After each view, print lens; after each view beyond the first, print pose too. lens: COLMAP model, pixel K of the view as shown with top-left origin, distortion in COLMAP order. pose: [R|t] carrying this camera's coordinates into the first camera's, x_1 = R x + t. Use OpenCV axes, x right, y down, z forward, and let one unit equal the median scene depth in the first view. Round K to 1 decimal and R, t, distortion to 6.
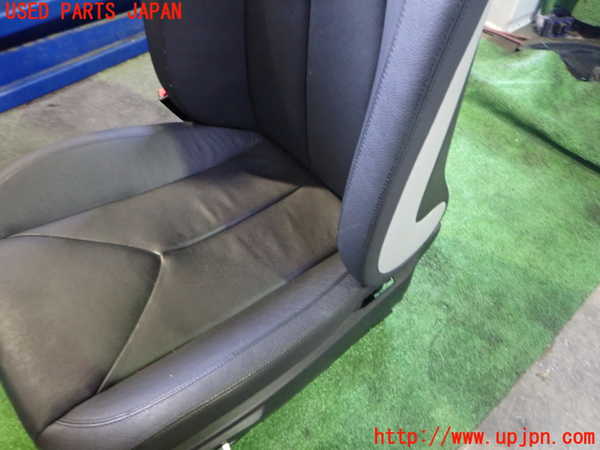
lens RADIAL K [[454.7, 0, 299.9], [0, 454.7, 234.9], [0, 0, 1]] dist [0.014100, 0.003062]
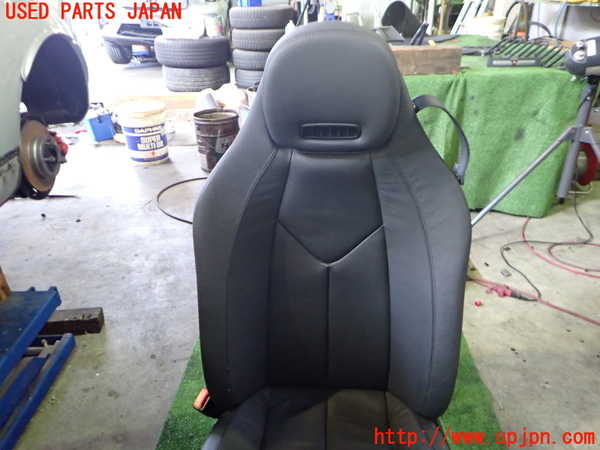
lens RADIAL K [[454.7, 0, 299.9], [0, 454.7, 234.9], [0, 0, 1]] dist [0.014100, 0.003062]
pose [[0.692360, -0.381338, 0.612551, -0.720108], [0.594414, 0.782683, -0.184609, -0.297355], [-0.409035, 0.491925, 0.768571, -0.253983]]
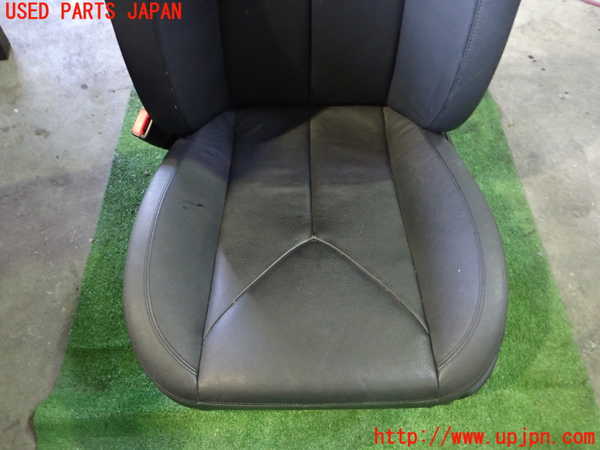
lens RADIAL K [[444.6, 0, 300.0], [0, 444.6, 225.0], [0, 0, 1]] dist [0.032102, 0.000665]
pose [[0.634561, -0.674184, 0.377899, -0.589221], [0.628652, 0.734672, 0.255056, -0.213418], [-0.449586, 0.075718, 0.890022, 0.105307]]
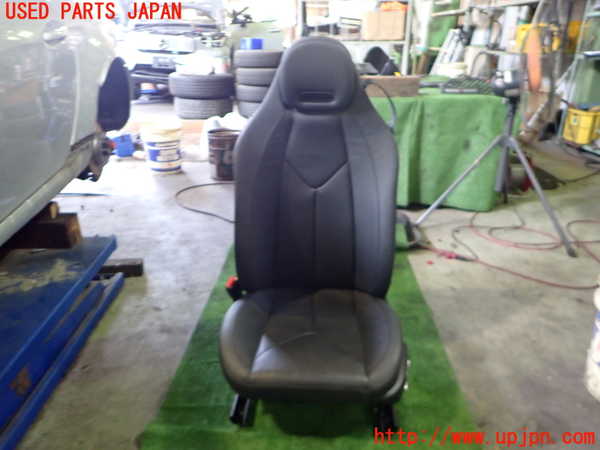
lens RADIAL K [[454.7, 0, 299.9], [0, 454.7, 234.9], [0, 0, 1]] dist [0.014100, 0.003062]
pose [[0.683962, -0.311637, 0.659605, -1.301233], [0.587502, 0.771312, -0.244782, 0.143450], [-0.432478, 0.554941, 0.710636, -0.535065]]
